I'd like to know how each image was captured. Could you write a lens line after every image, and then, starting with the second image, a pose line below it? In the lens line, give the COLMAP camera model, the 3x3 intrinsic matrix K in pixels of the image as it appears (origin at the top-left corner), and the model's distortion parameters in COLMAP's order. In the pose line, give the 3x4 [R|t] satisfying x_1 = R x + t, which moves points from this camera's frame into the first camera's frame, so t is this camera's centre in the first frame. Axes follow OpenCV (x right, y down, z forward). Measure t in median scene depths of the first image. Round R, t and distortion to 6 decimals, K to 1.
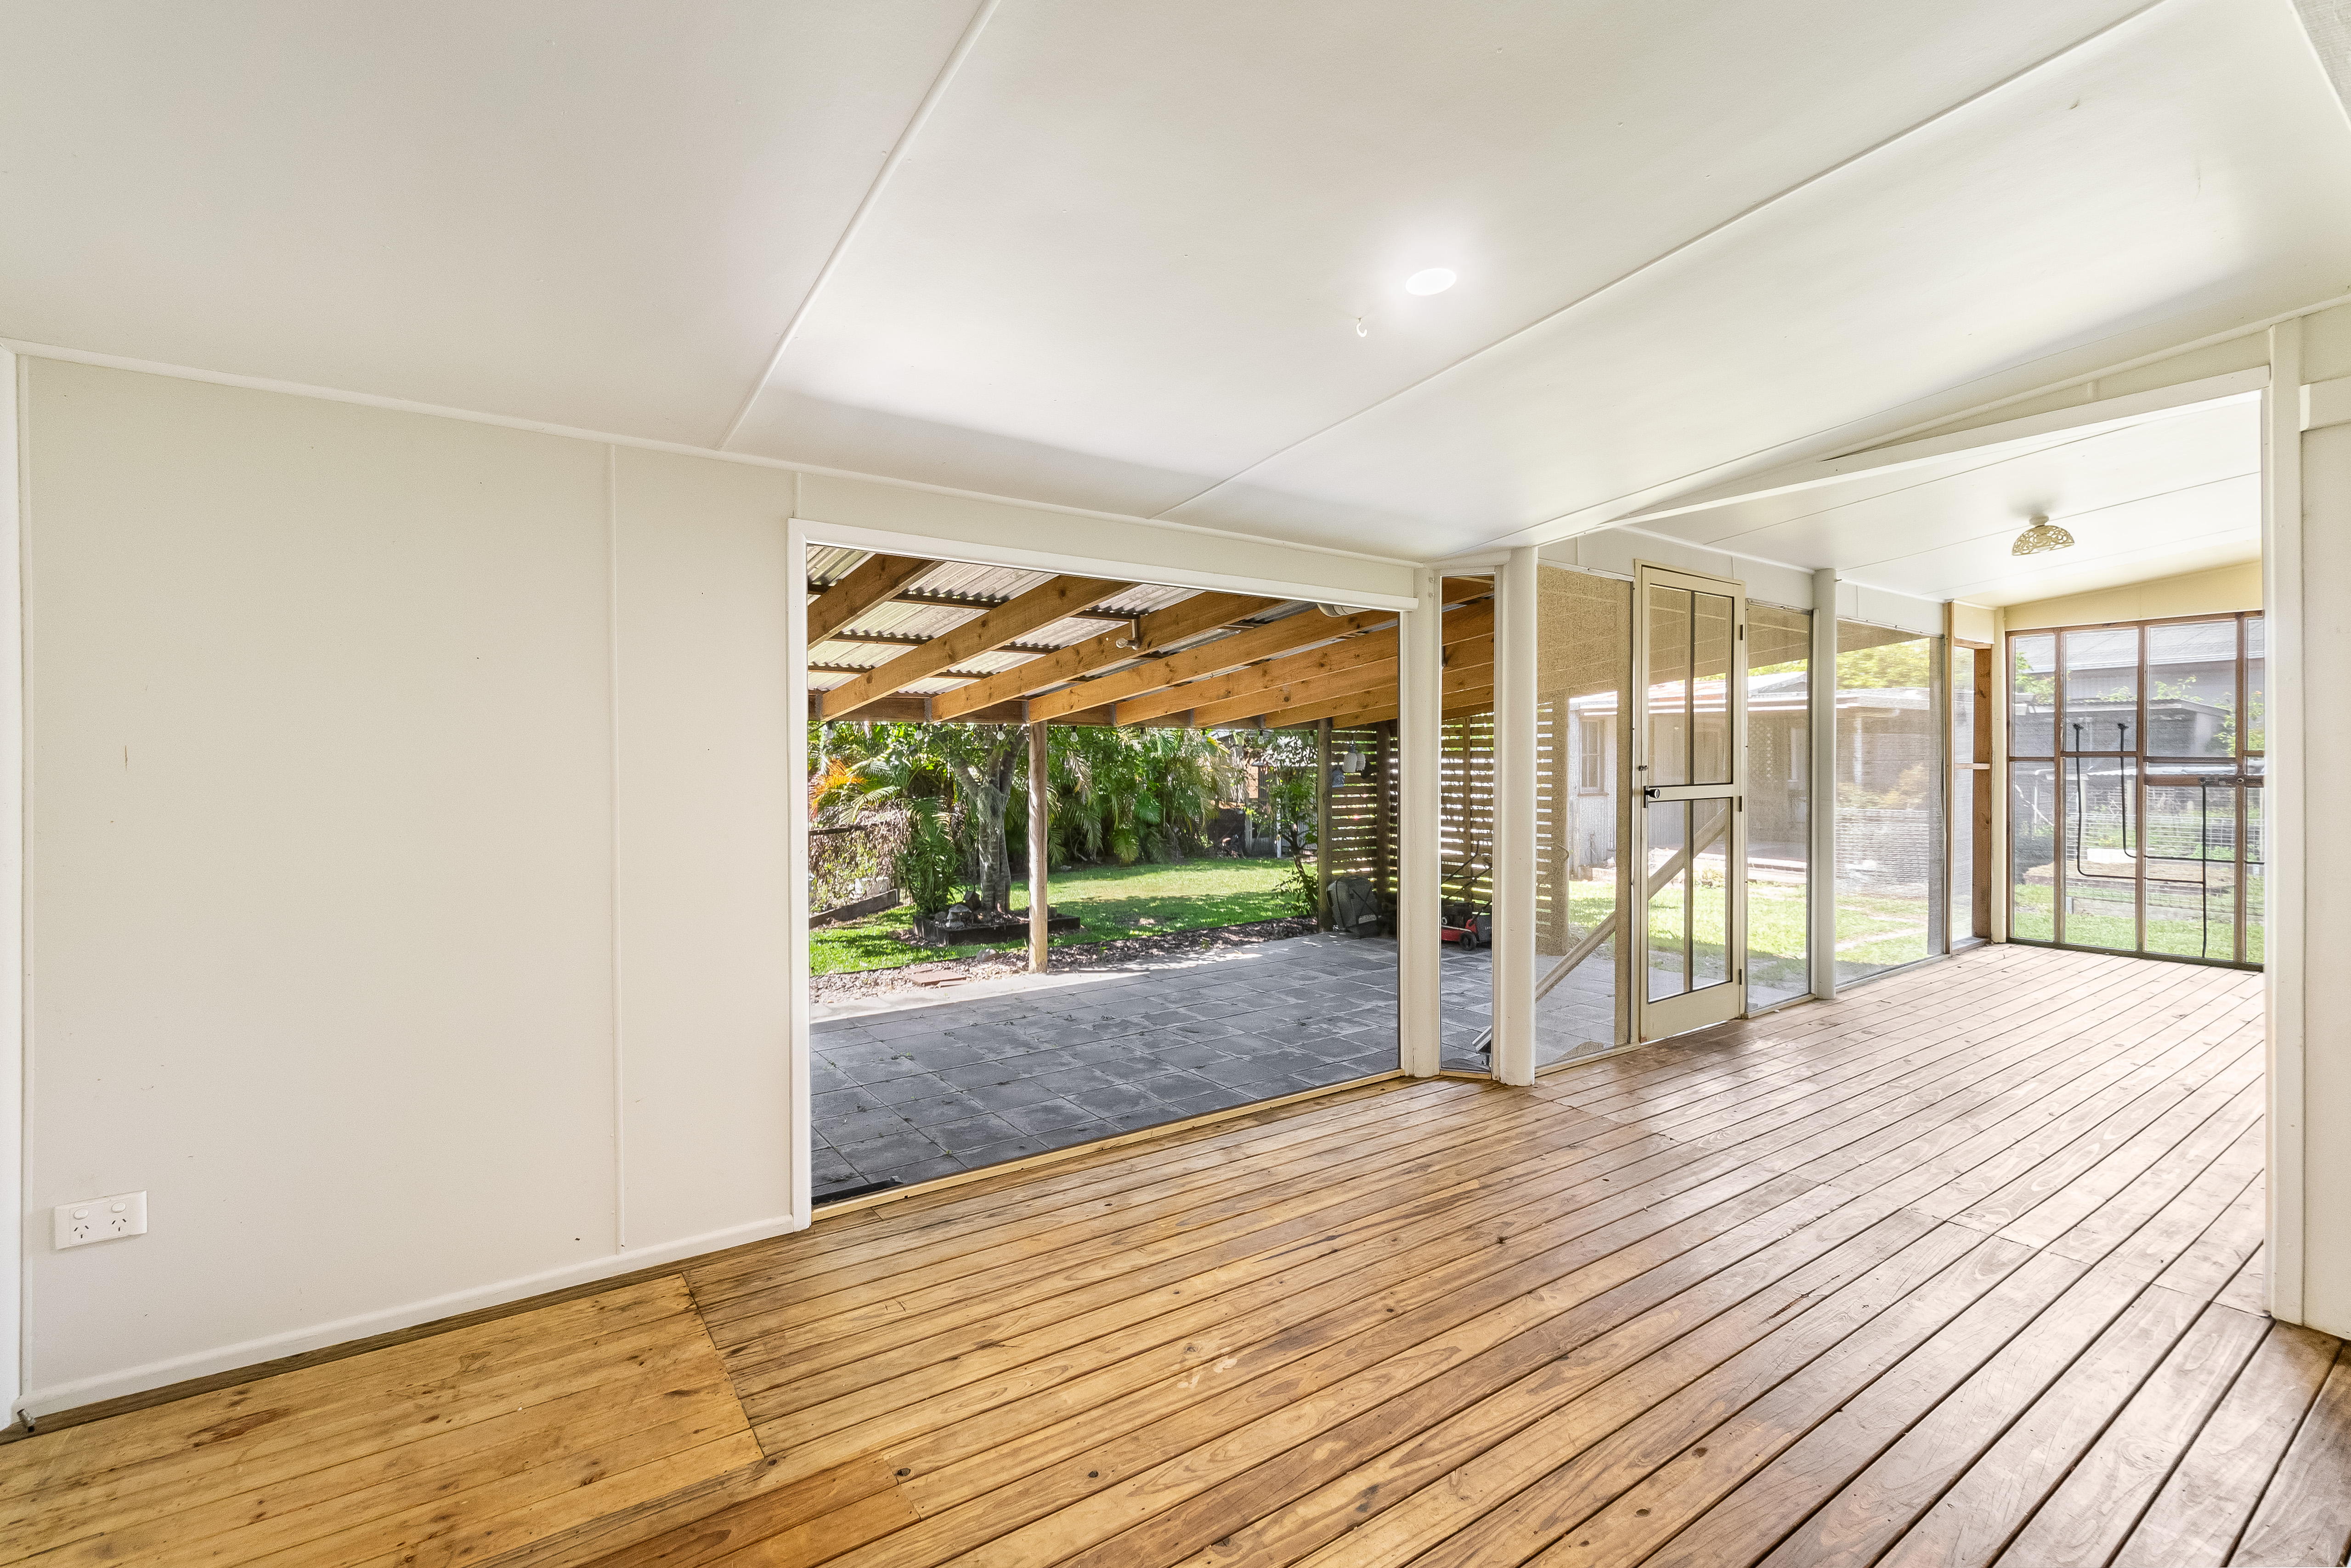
lens RADIAL K [[1024.7, 0, 1177.0], [0, 1024.7, 776.1], [0, 0, 1]] dist [-0.002959, -0.000115]
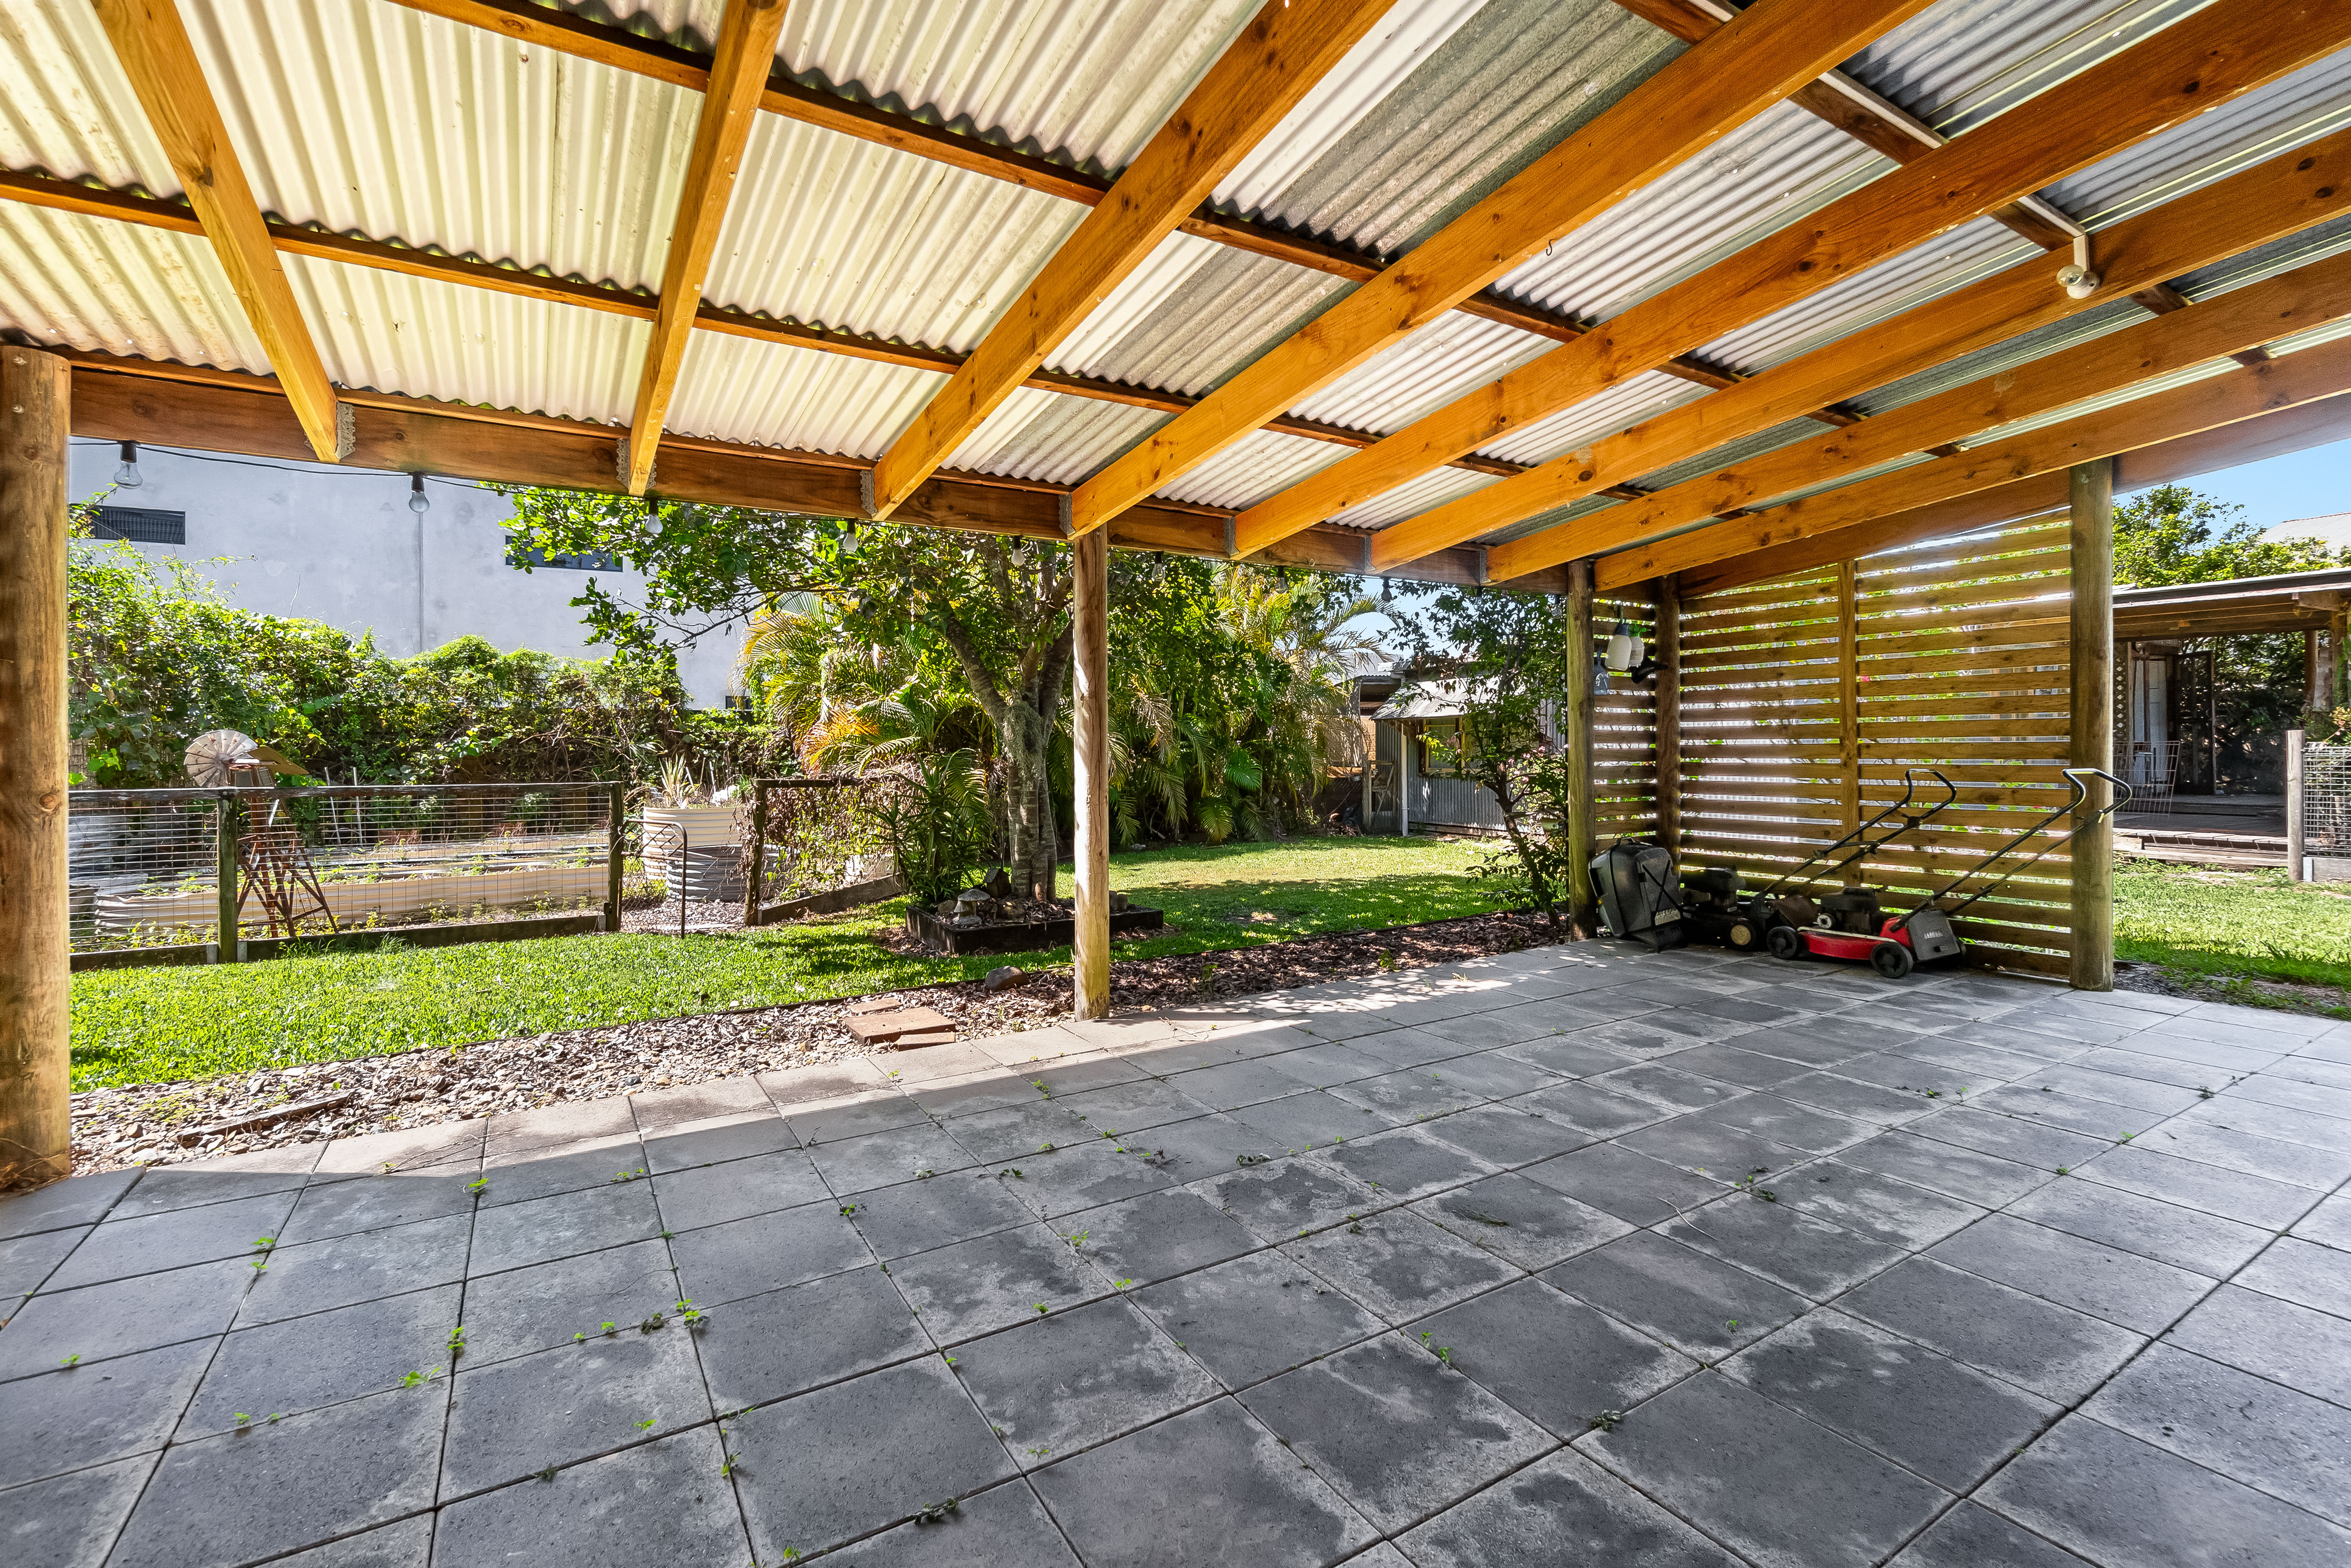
lens RADIAL K [[1024.7, 0, 1173.0], [0, 1024.7, 778.2], [0, 0, 1]] dist [-0.002959, -0.000115]
pose [[0.997369, -0.002286, -0.072457, -0.045775], [0.003004, 0.999947, 0.009801, 0.052888], [0.072431, -0.009993, 0.997323, 0.391109]]
